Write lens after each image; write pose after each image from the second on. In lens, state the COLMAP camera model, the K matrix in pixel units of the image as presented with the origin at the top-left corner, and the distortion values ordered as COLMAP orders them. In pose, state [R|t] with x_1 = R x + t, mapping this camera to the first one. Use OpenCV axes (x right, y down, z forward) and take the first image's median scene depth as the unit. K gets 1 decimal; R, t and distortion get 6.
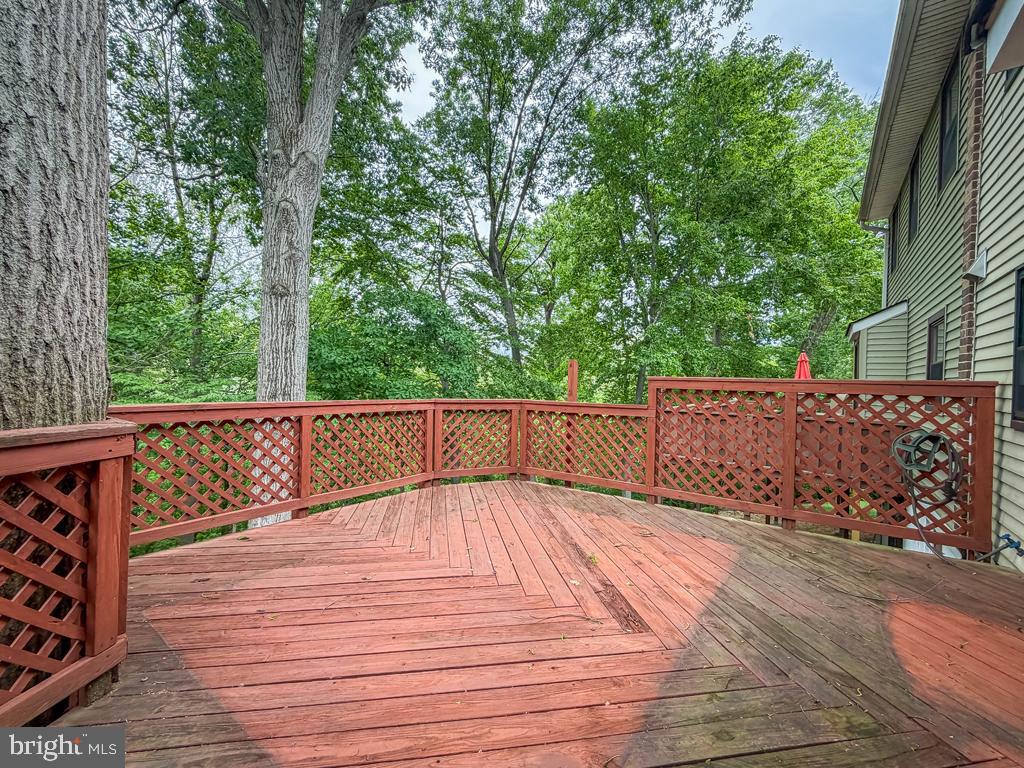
lens RADIAL K [[427.9, 0, 506.2], [0, 427.9, 385.2], [0, 0, 1]] dist [-0.001140, -0.000303]
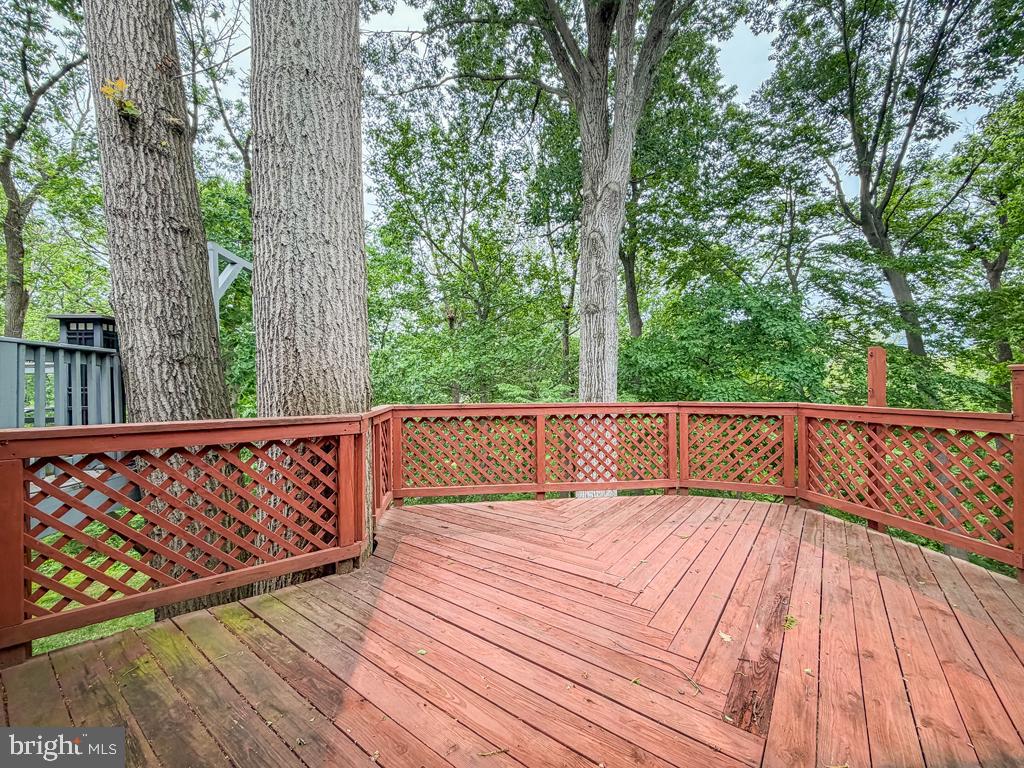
lens RADIAL K [[414.1, 0, 511.5], [0, 414.1, 382.1], [0, 0, 1]] dist [-0.000659, -0.000359]
pose [[0.692589, -0.029926, -0.720711, 0.129123], [0.018394, 0.999547, -0.023828, 0.001931], [0.721097, 0.003246, 0.692826, 0.055585]]
